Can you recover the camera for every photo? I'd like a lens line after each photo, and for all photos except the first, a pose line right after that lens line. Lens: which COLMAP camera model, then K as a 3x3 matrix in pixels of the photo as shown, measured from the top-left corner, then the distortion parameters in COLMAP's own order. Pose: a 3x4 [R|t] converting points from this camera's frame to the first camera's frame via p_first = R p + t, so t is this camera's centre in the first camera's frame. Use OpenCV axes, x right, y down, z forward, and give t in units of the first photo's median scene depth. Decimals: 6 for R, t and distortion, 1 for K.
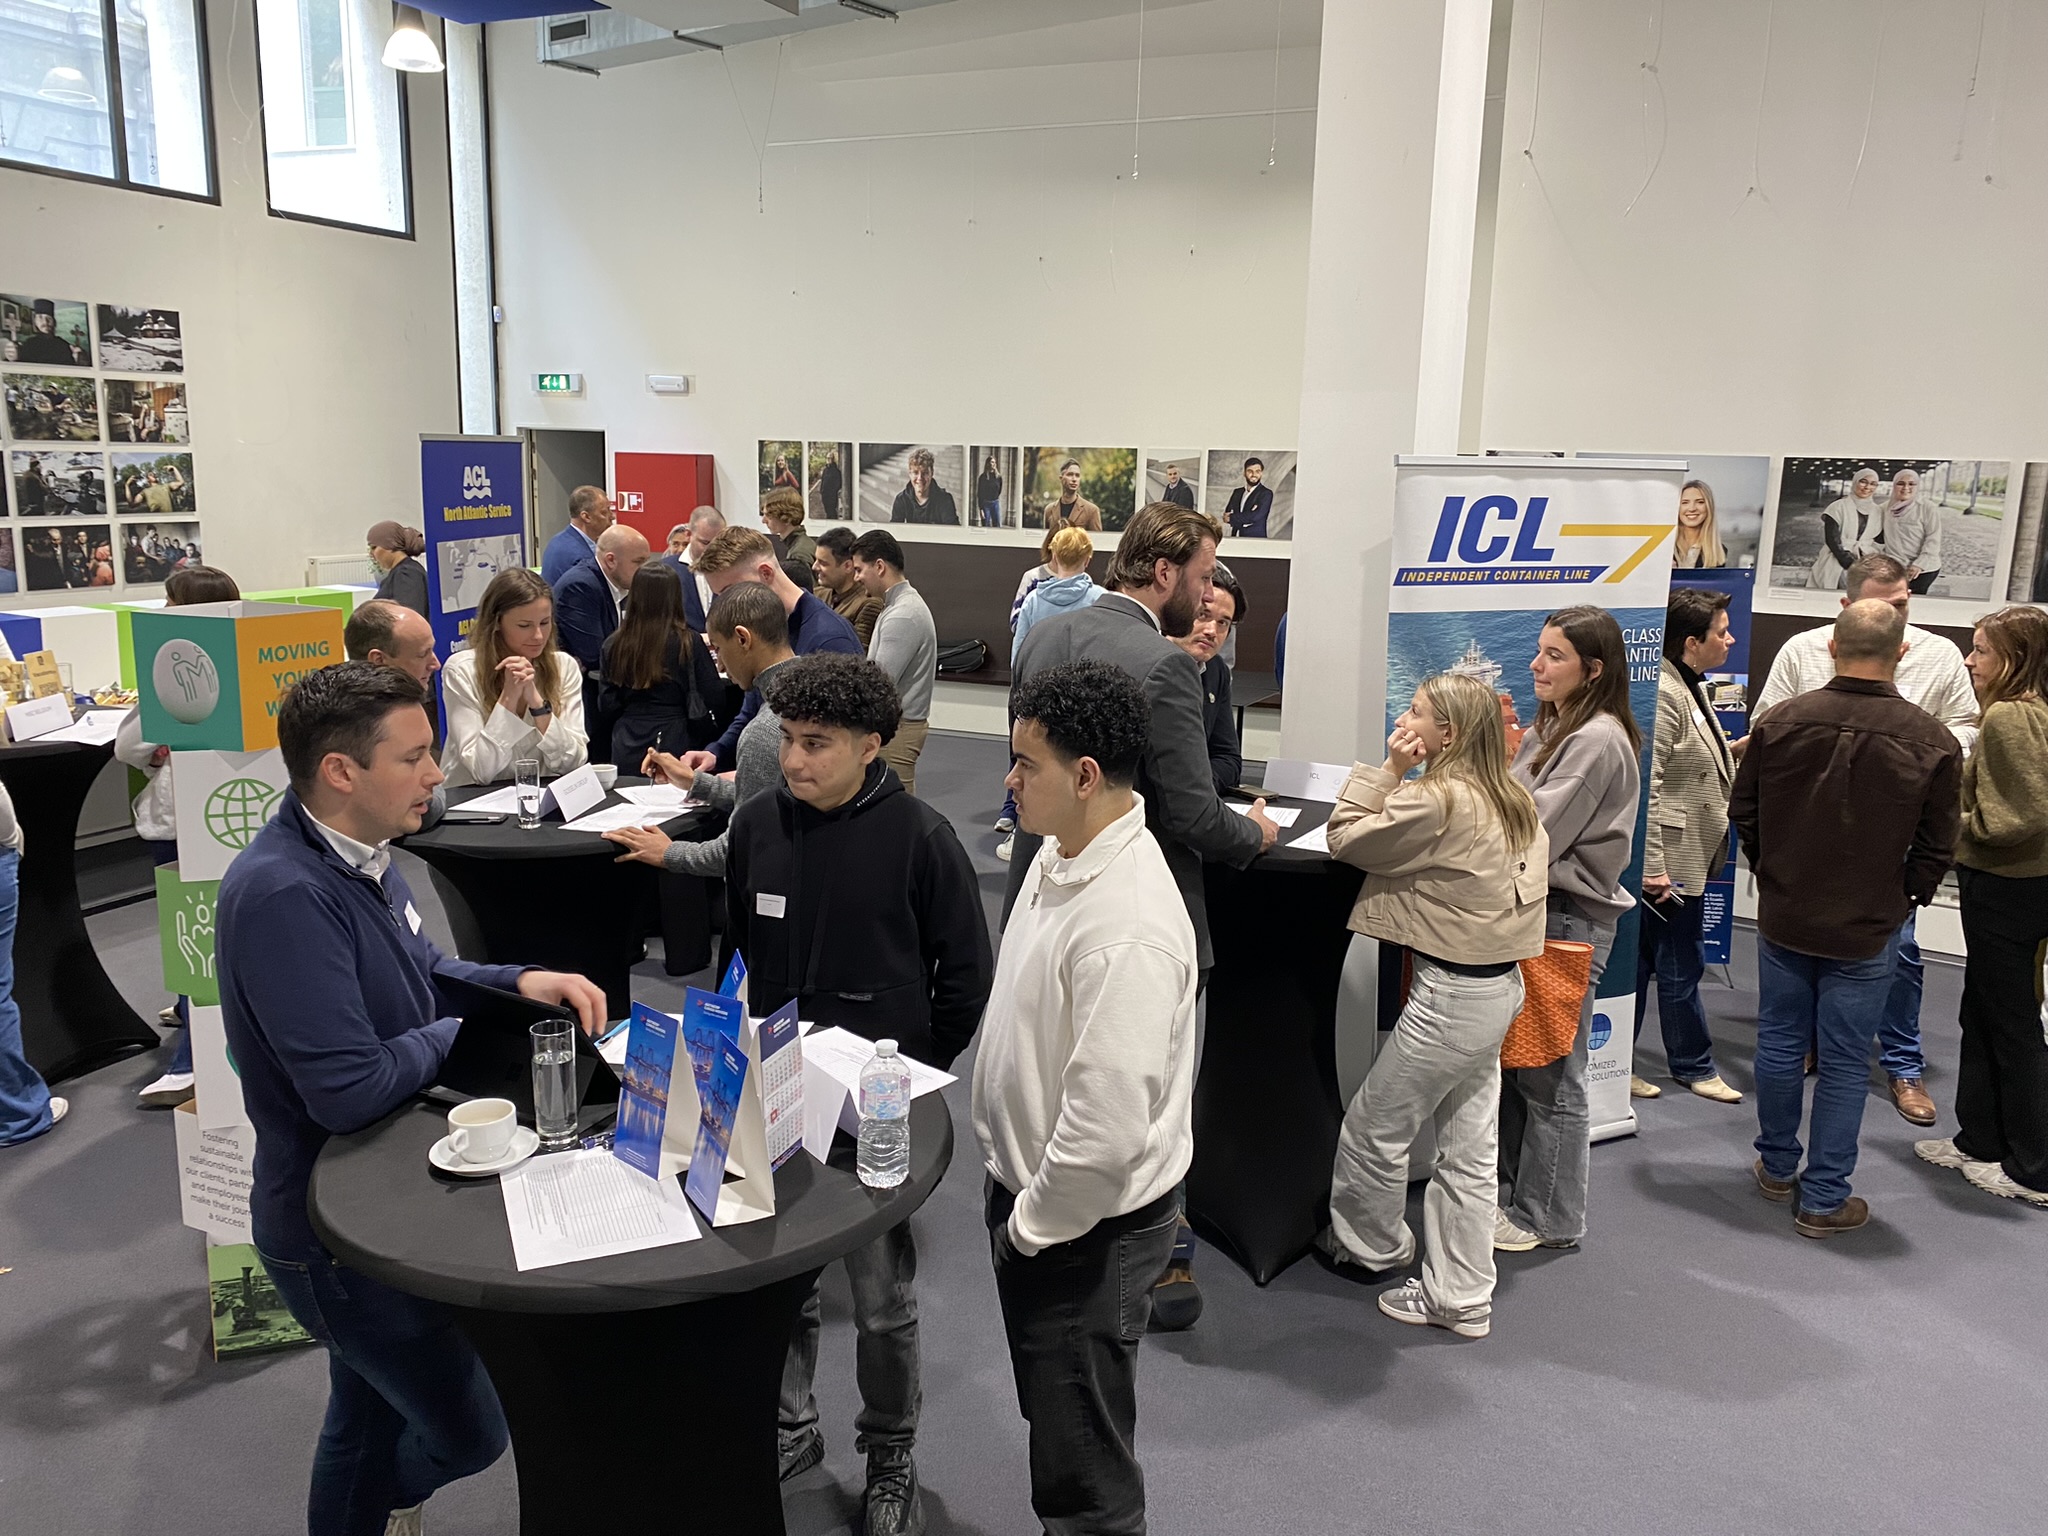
lens RADIAL K [[1576.4, 0, 1010.9], [0, 1576.4, 737.6], [0, 0, 1]] dist [0.018254, -0.018364]
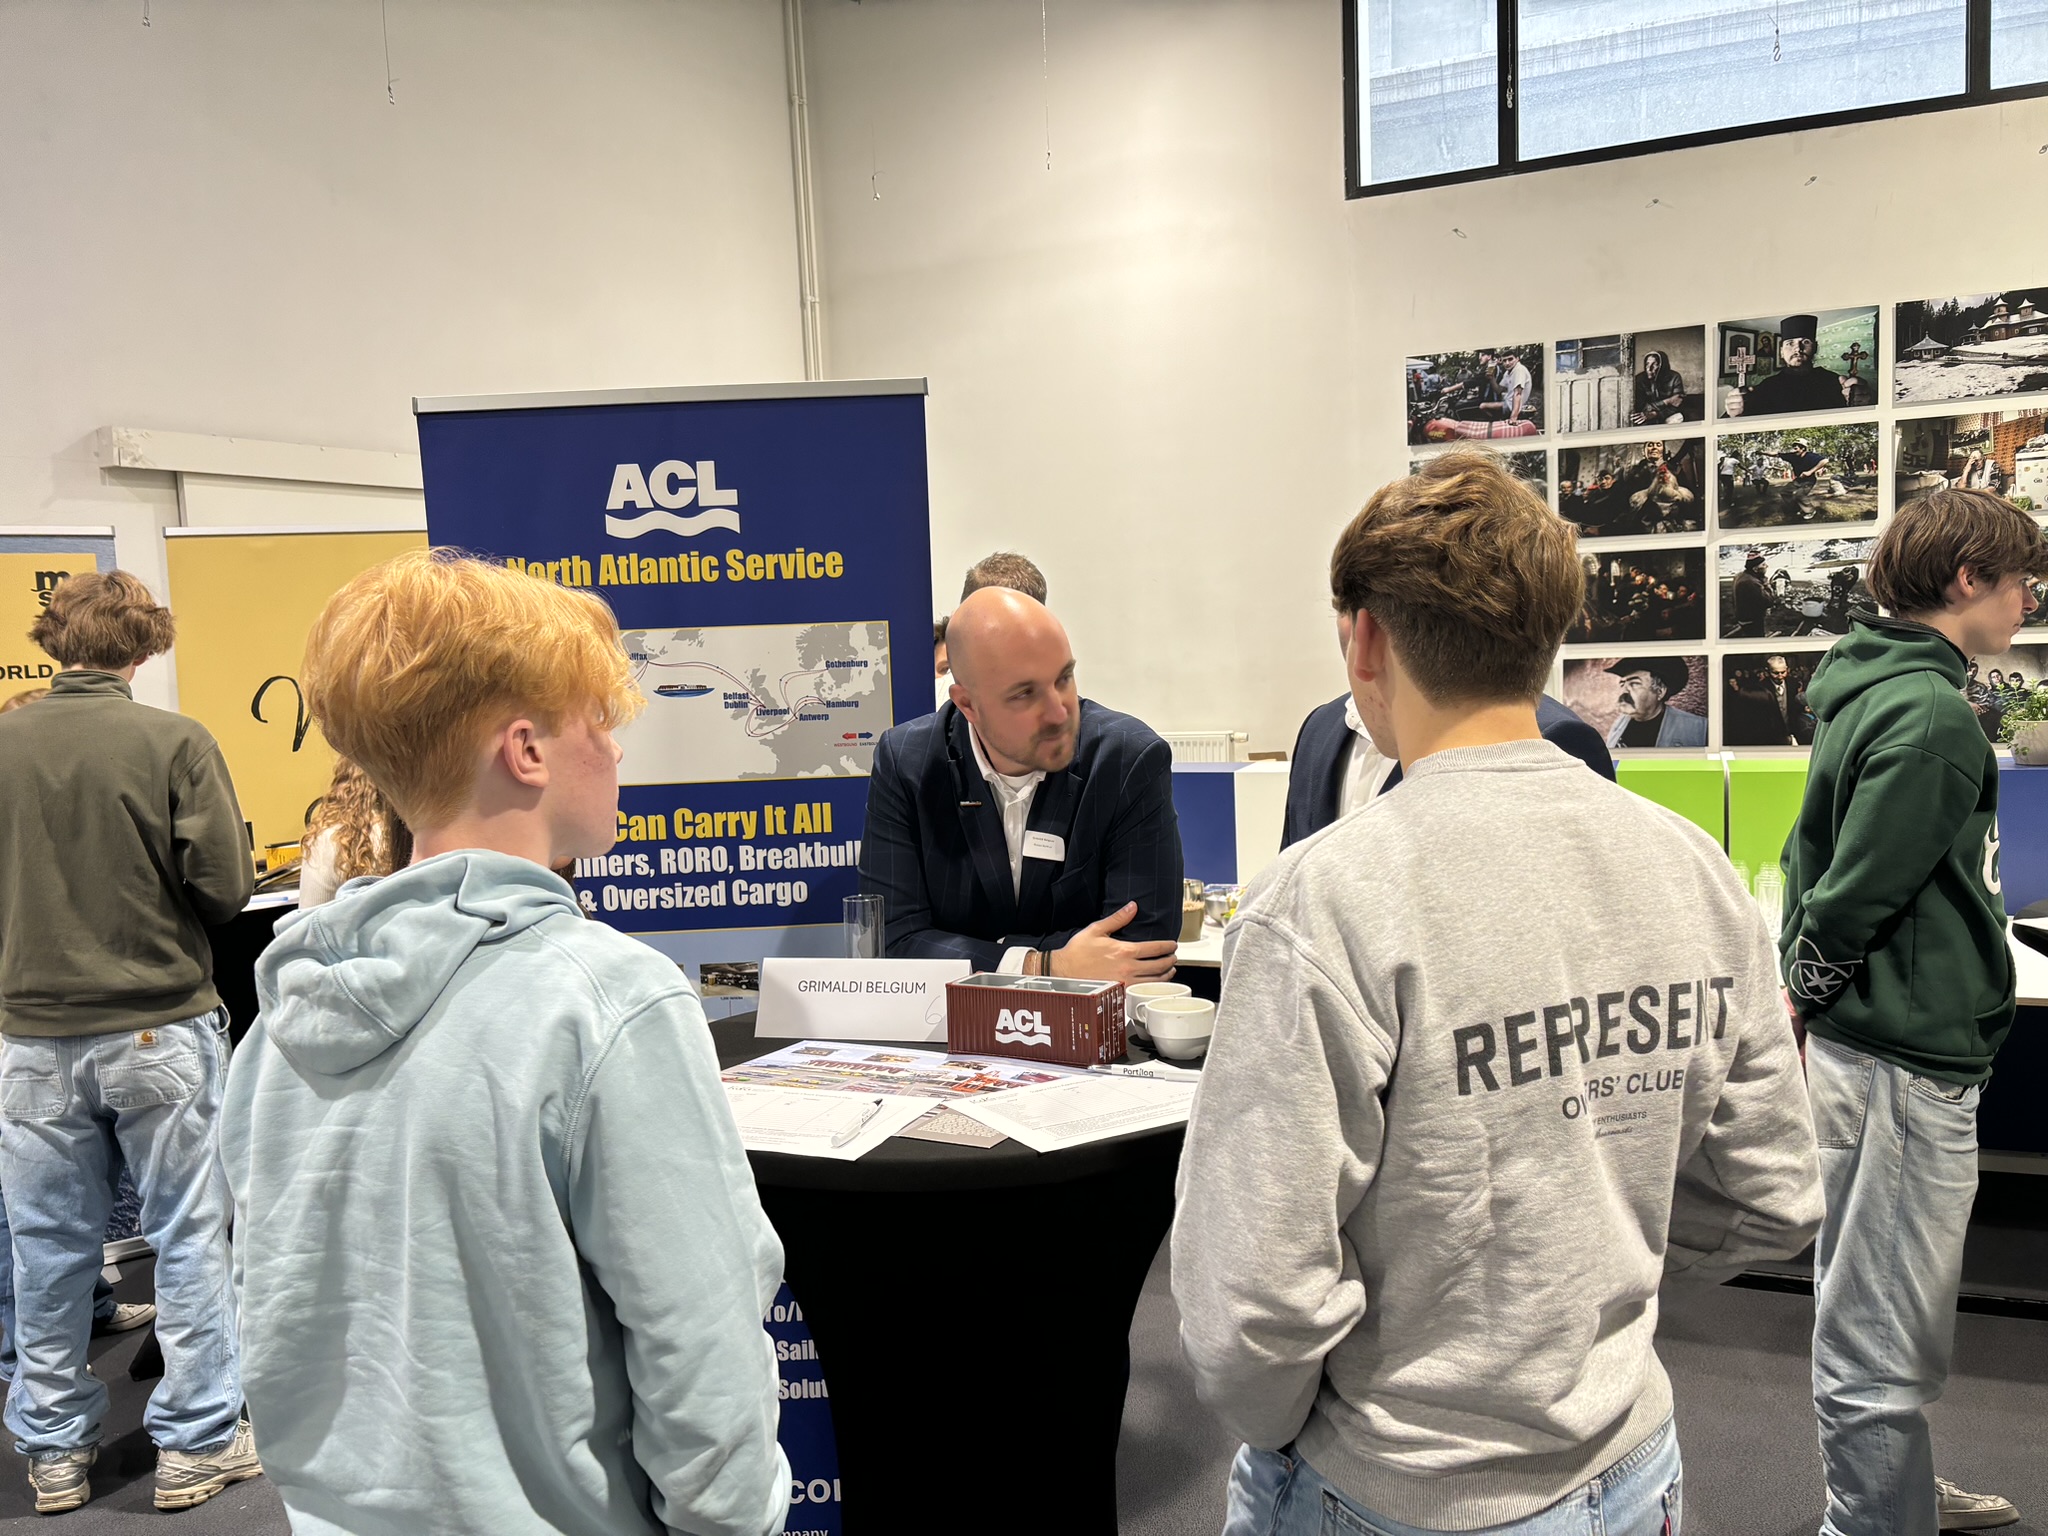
lens RADIAL K [[1540.2, 0, 1043.0], [0, 1540.2, 762.0], [0, 0, 1]] dist [0.028610, -0.036912]
pose [[-0.001054, 0.055045, -0.998483, 0.051313], [-0.139694, 0.988685, 0.054652, -0.078687], [0.990194, 0.139540, 0.006648, 0.681066]]
